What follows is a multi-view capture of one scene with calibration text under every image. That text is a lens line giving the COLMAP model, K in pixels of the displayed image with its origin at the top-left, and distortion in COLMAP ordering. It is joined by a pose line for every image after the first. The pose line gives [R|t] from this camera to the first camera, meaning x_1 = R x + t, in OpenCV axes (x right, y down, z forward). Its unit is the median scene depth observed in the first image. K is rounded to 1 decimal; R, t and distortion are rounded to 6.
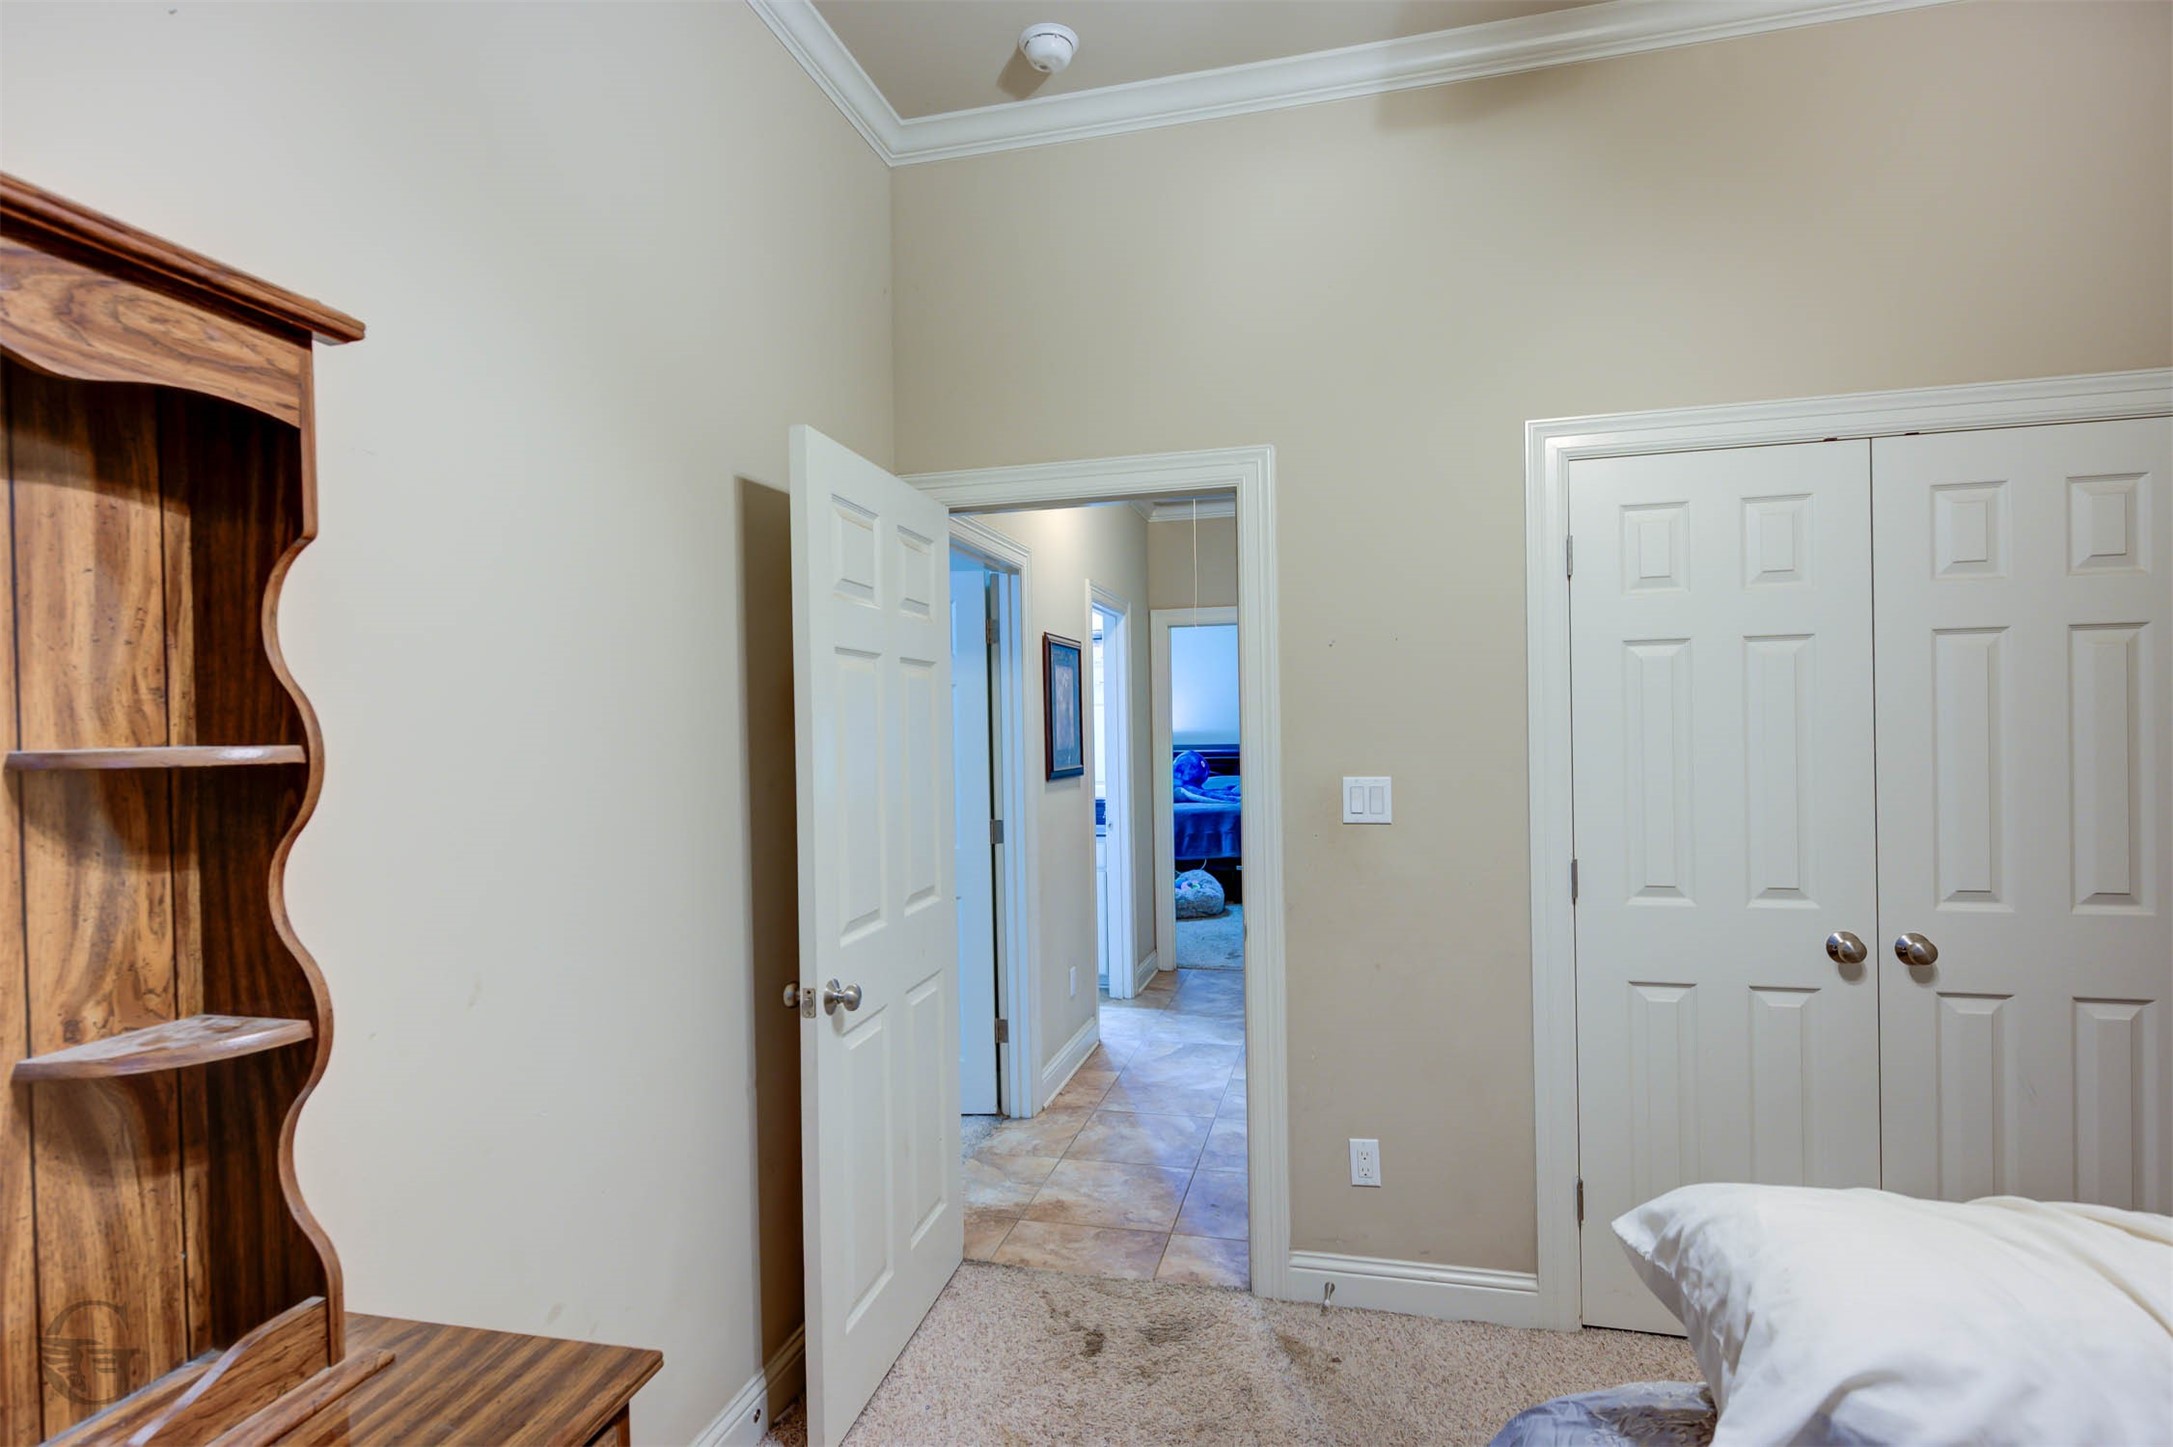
lens RADIAL K [[1032.6, 0, 1091.4], [0, 1032.6, 721.9], [0, 0, 1]] dist [0.000966, -0.003249]
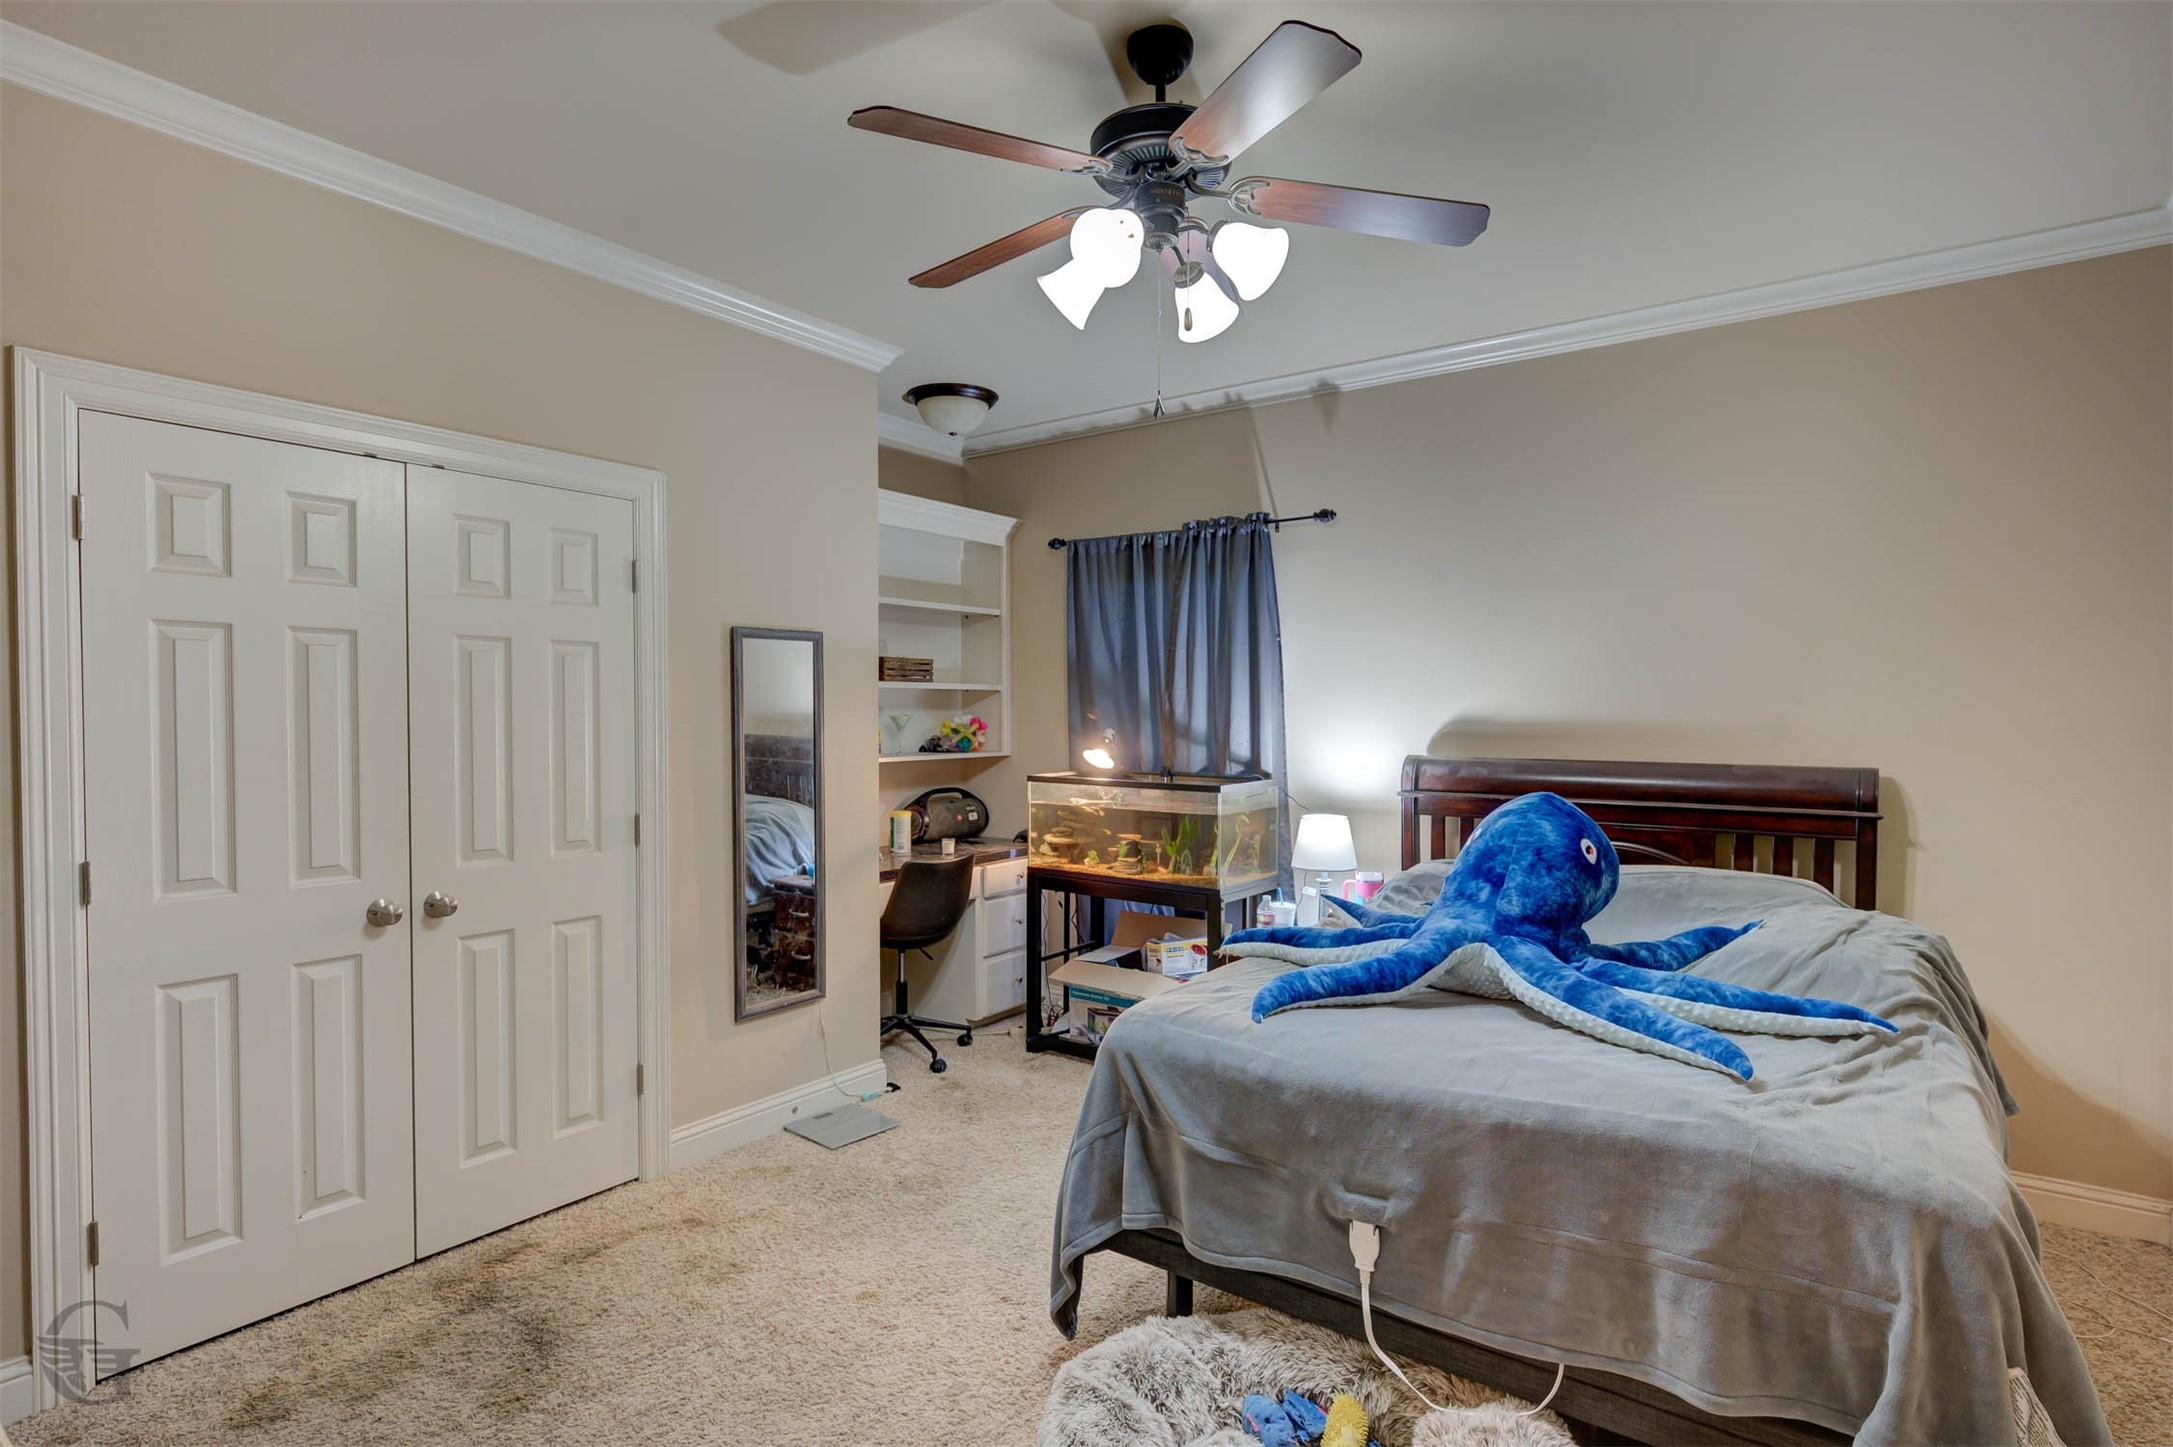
lens RADIAL K [[1109.6, 0, 1082.9], [0, 1109.6, 722.1], [0, 0, 1]] dist [0.001640, 0.000083]
pose [[0.923131, 0.027288, -0.383515, 0.097928], [-0.019554, 0.999519, 0.024051, 0.007089], [0.383987, -0.014703, 0.923221, 0.724279]]
